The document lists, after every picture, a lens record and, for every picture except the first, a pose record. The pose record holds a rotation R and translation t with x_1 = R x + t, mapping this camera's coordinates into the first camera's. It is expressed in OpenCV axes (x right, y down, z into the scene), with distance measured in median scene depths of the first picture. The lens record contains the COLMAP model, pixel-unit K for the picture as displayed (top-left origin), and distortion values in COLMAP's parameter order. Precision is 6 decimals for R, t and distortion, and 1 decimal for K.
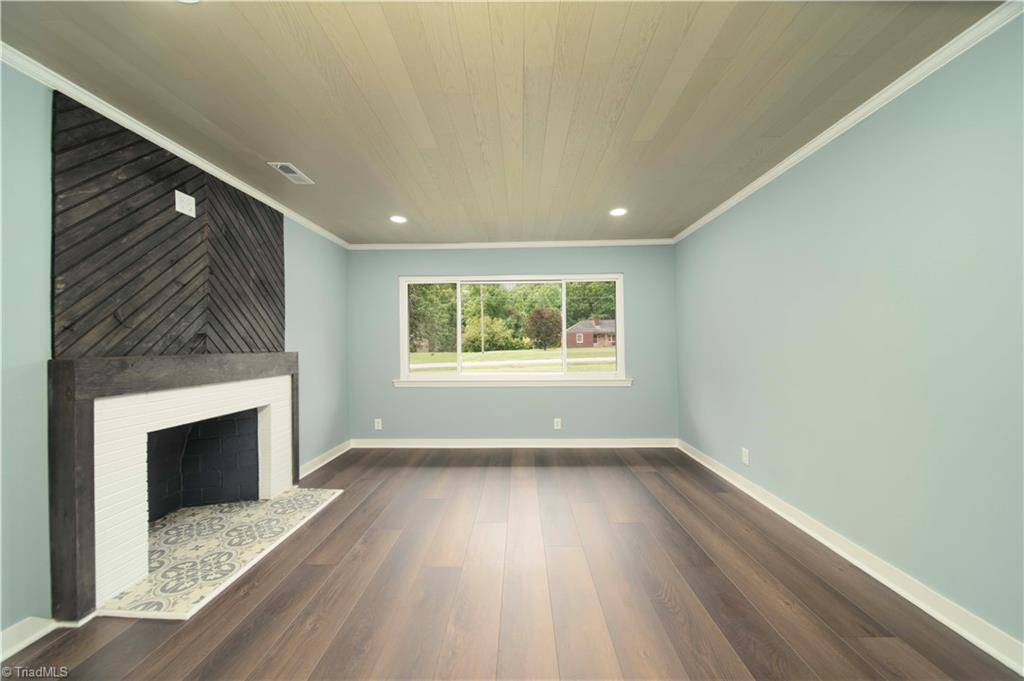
lens RADIAL K [[361.2, 0, 512.0], [0, 361.2, 340.5], [0, 0, 1]] dist [-0.000991, -0.000221]
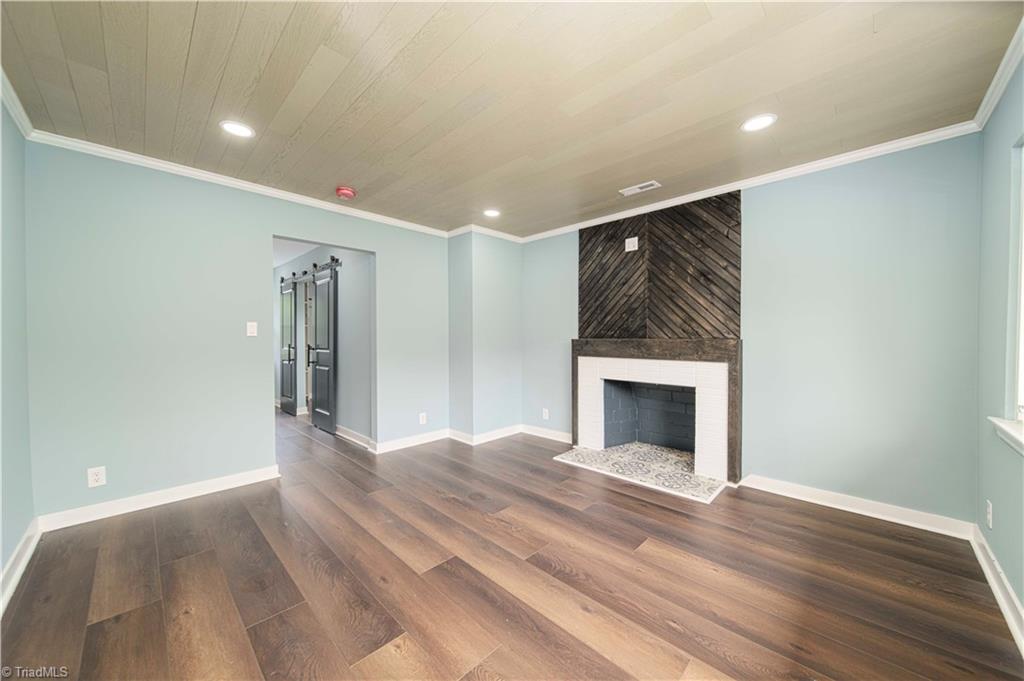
lens RADIAL K [[361.2, 0, 512.0], [0, 361.2, 340.5], [0, 0, 1]] dist [-0.000991, -0.000221]
pose [[-0.674612, 0.025950, -0.737717, 0.650432], [0.021944, 0.999645, 0.015097, 0.011560], [0.737847, -0.006004, -0.674942, 1.713379]]
